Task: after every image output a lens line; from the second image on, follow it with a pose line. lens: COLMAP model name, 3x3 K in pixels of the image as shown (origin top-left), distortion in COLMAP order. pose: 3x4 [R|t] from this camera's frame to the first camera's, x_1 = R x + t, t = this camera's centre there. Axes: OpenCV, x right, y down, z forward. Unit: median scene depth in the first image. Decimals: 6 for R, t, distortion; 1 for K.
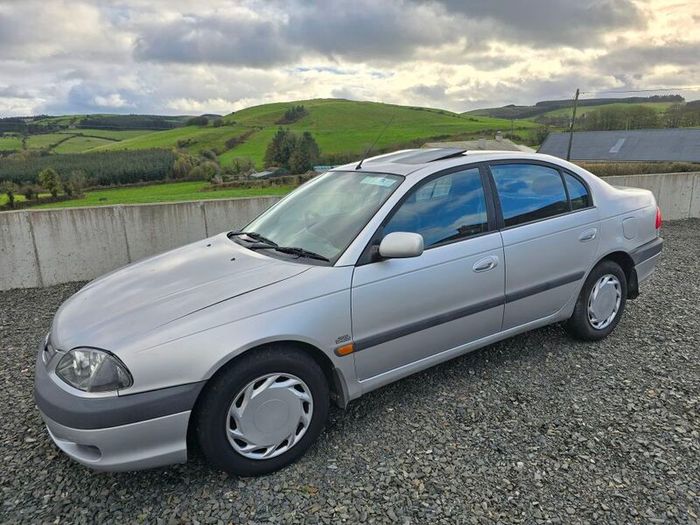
lens RADIAL K [[471.0, 0, 359.8], [0, 471.0, 266.8], [0, 0, 1]] dist [0.058549, -0.049869]
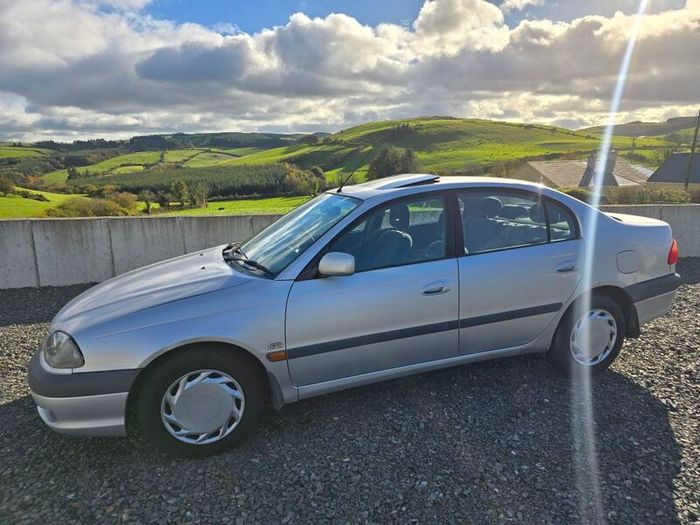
lens RADIAL K [[471.0, 0, 358.8], [0, 471.0, 270.5], [0, 0, 1]] dist [0.058549, -0.049869]
pose [[0.976052, 0.062881, -0.208252, 0.305372], [-0.068354, 0.997477, -0.019182, -0.011880], [0.206521, 0.032958, 0.977887, -0.037059]]
